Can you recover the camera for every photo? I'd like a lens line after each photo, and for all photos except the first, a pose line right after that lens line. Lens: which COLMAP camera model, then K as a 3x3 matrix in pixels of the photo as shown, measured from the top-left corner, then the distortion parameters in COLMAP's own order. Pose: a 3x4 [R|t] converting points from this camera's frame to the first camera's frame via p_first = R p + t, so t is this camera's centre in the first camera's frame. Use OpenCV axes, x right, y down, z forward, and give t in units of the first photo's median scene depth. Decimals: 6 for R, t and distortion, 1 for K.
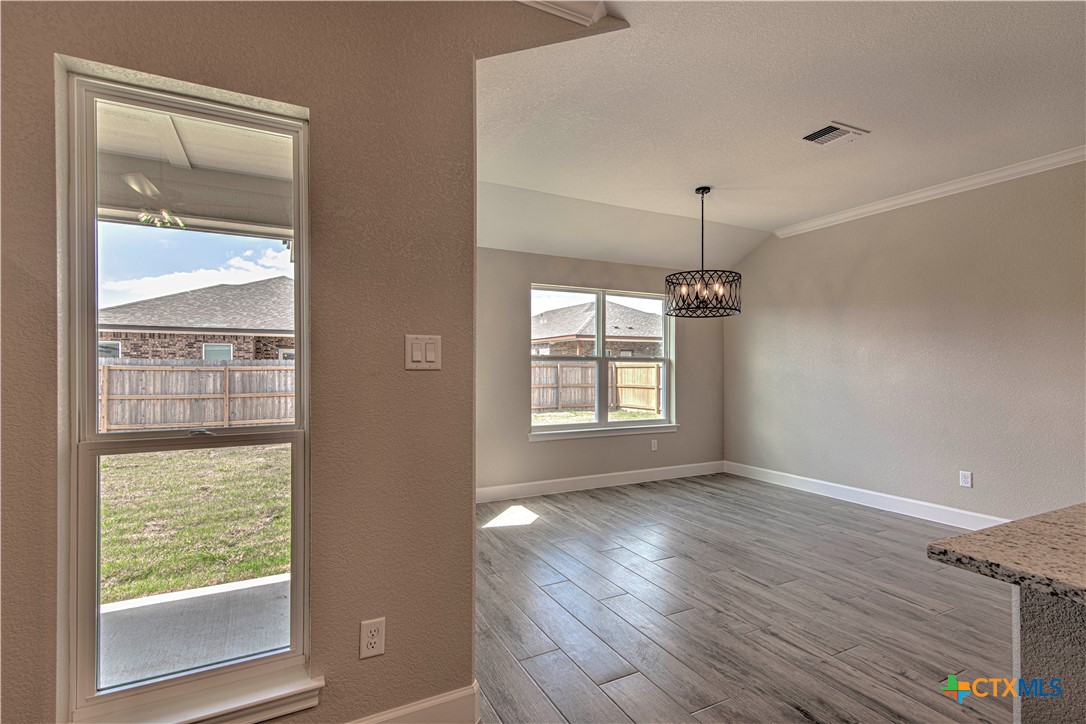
lens RADIAL K [[508.1, 0, 559.2], [0, 508.1, 365.5], [0, 0, 1]] dist [0.015216, -0.001370]
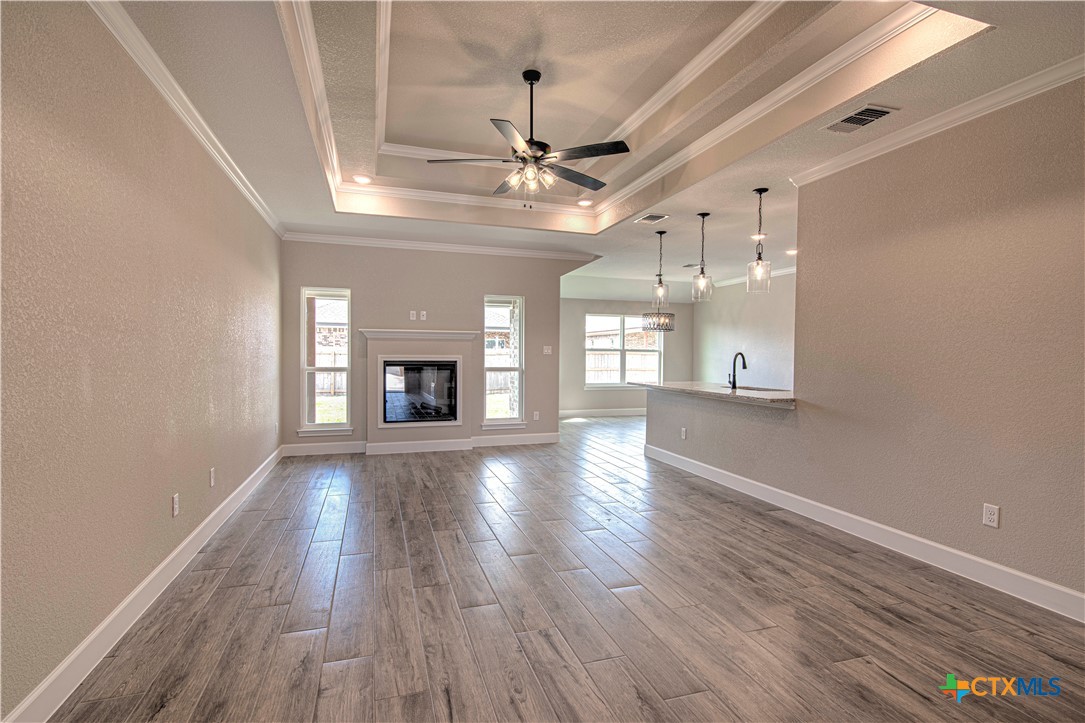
lens RADIAL K [[527.0, 0, 535.7], [0, 527.0, 360.7], [0, 0, 1]] dist [0.008540, -0.002564]
pose [[0.978965, 0.011866, -0.203681, 0.172070], [-0.008638, 0.999823, 0.016732, -0.004244], [0.203843, -0.014621, 0.978894, -1.081297]]
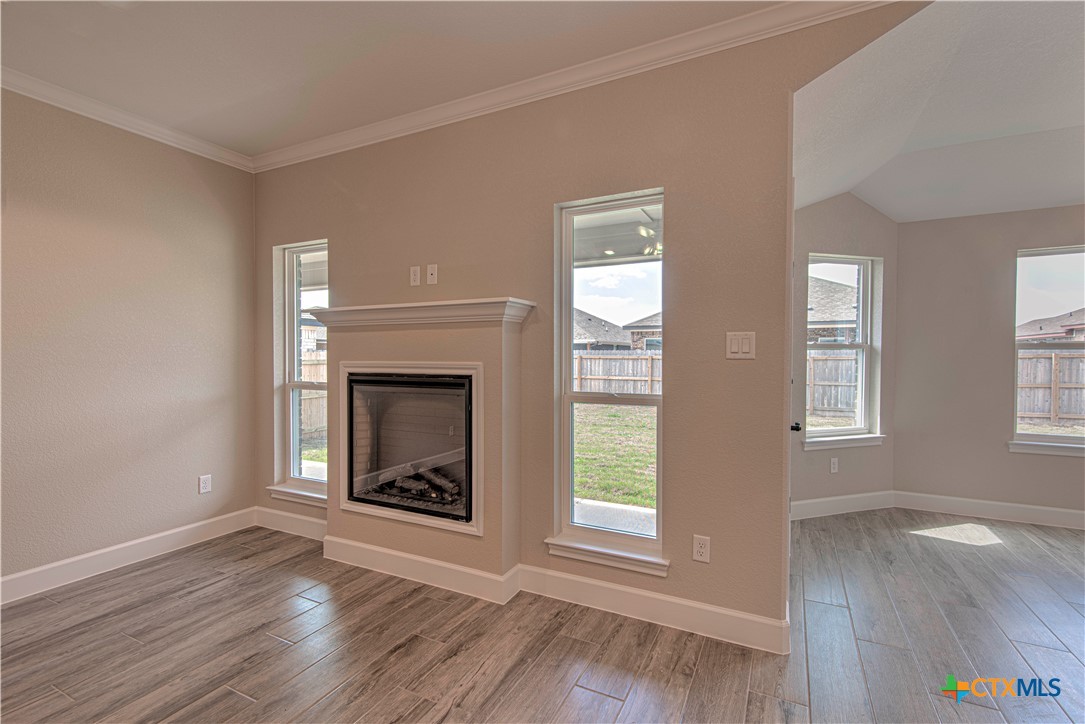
lens RADIAL K [[507.7, 0, 538.6], [0, 507.7, 362.9], [0, 0, 1]] dist [0.015216, -0.001370]
pose [[0.566170, 0.012164, -0.824199, 0.171689], [0.000013, 0.999891, 0.014765, -0.000188], [0.824288, -0.008370, 0.566108, -0.051822]]
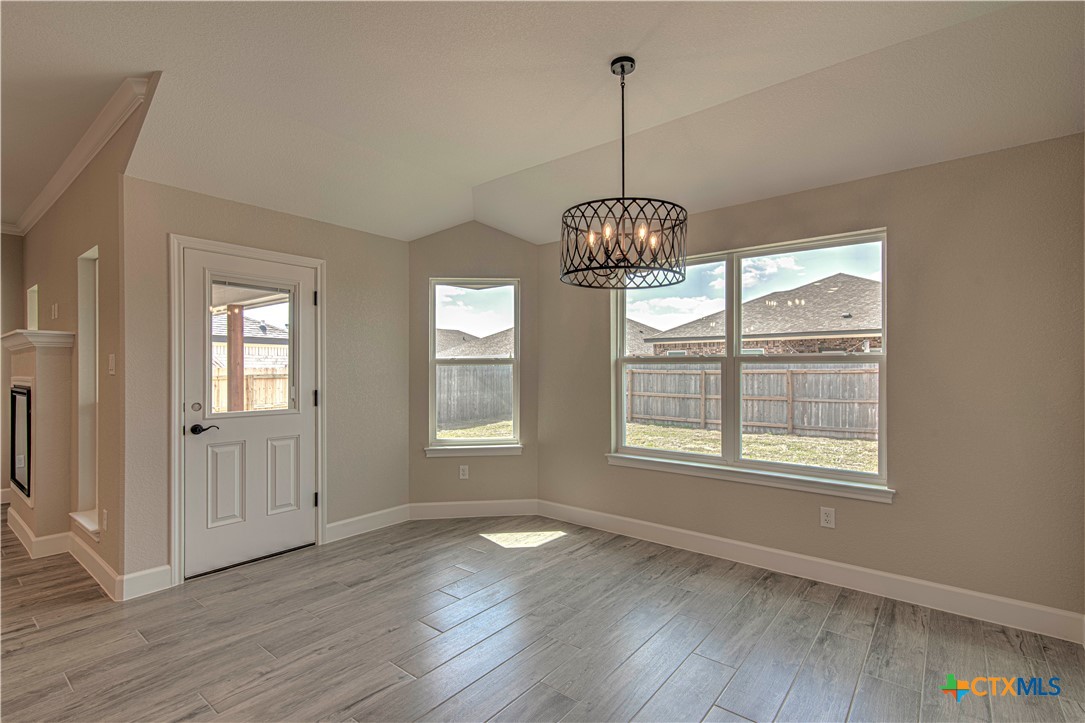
lens RADIAL K [[507.7, 0, 509.1], [0, 507.7, 368.4], [0, 0, 1]] dist [0.015216, -0.001370]
pose [[0.378647, -0.003602, -0.925534, 0.592402], [0.002878, 0.999992, -0.002715, -0.000303], [0.925537, -0.001636, 0.378655, 0.513515]]
